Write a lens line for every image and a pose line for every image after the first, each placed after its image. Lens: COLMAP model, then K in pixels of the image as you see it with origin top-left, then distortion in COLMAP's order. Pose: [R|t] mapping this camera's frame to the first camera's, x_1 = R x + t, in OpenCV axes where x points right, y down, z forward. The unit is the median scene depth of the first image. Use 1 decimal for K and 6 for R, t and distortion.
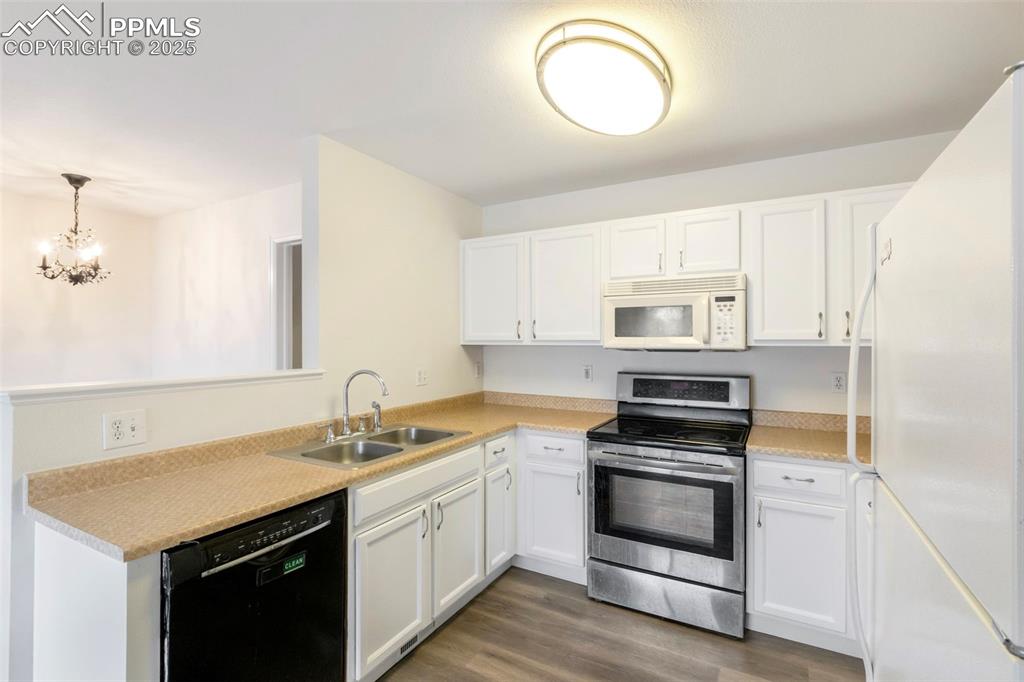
lens RADIAL K [[473.6, 0, 501.5], [0, 473.6, 338.5], [0, 0, 1]] dist [-0.001194, -0.001752]
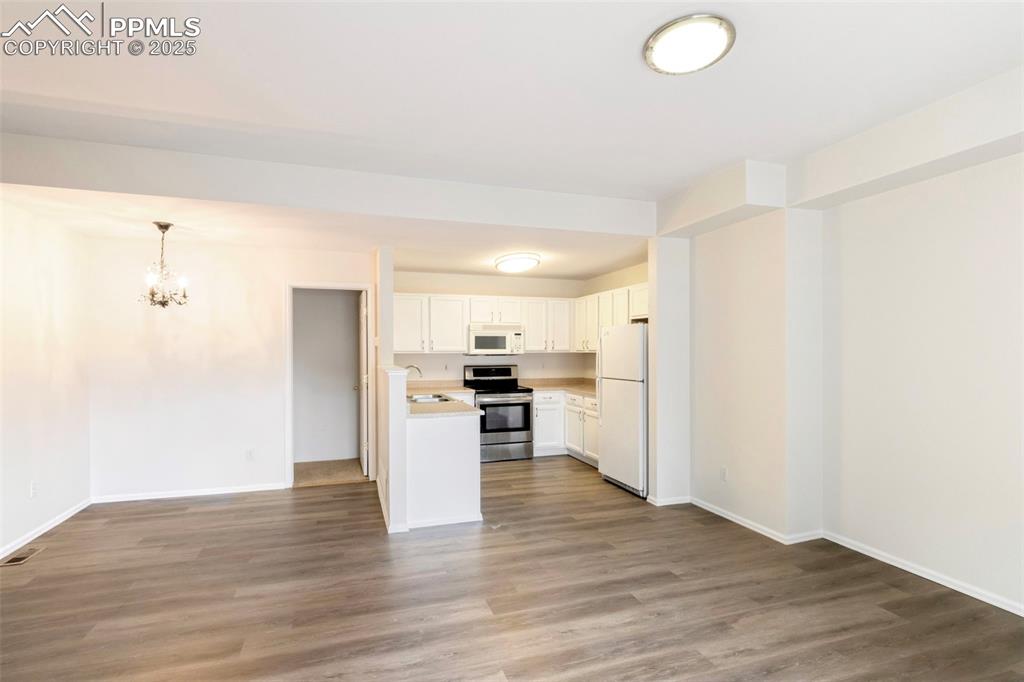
lens RADIAL K [[484.6, 0, 500.9], [0, 484.6, 350.8], [0, 0, 1]] dist [-0.002850, -0.000231]
pose [[0.665862, -0.001316, 0.746073, -1.496132], [-0.000597, 0.999997, 0.002297, -0.000865], [-0.746074, -0.001975, 0.665860, -0.650260]]
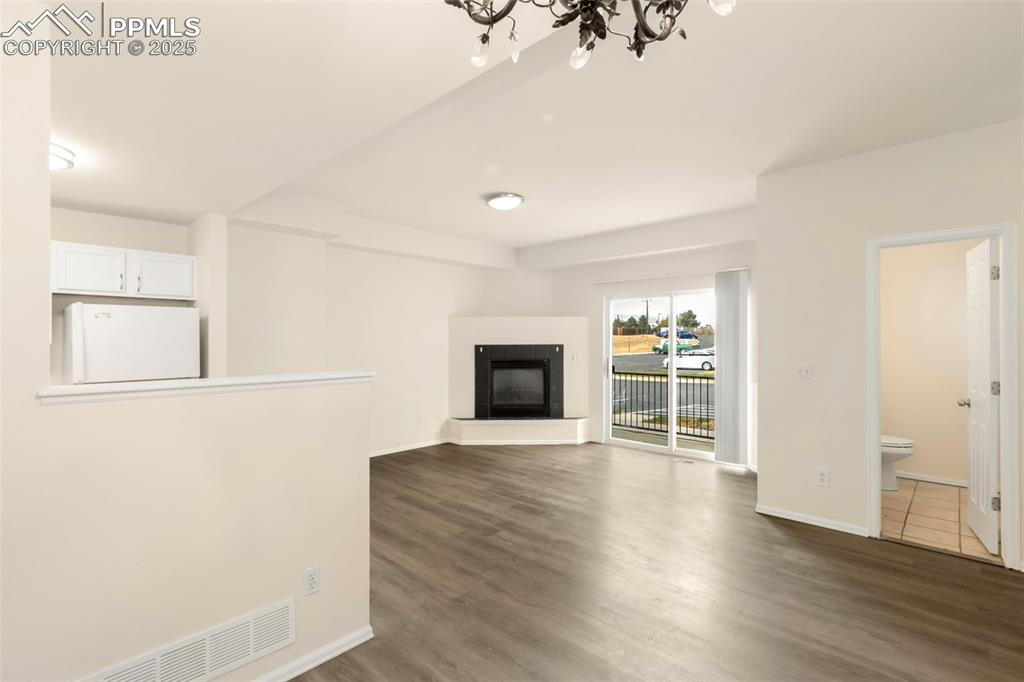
lens RADIAL K [[477.5, 0, 501.6], [0, 477.5, 339.3], [0, 0, 1]] dist [-0.010258, -0.000503]
pose [[-0.972376, 0.000796, 0.233421, -1.072282], [0.000252, 0.999997, -0.002359, 0.000999], [-0.233422, -0.002235, -0.972373, 1.379161]]
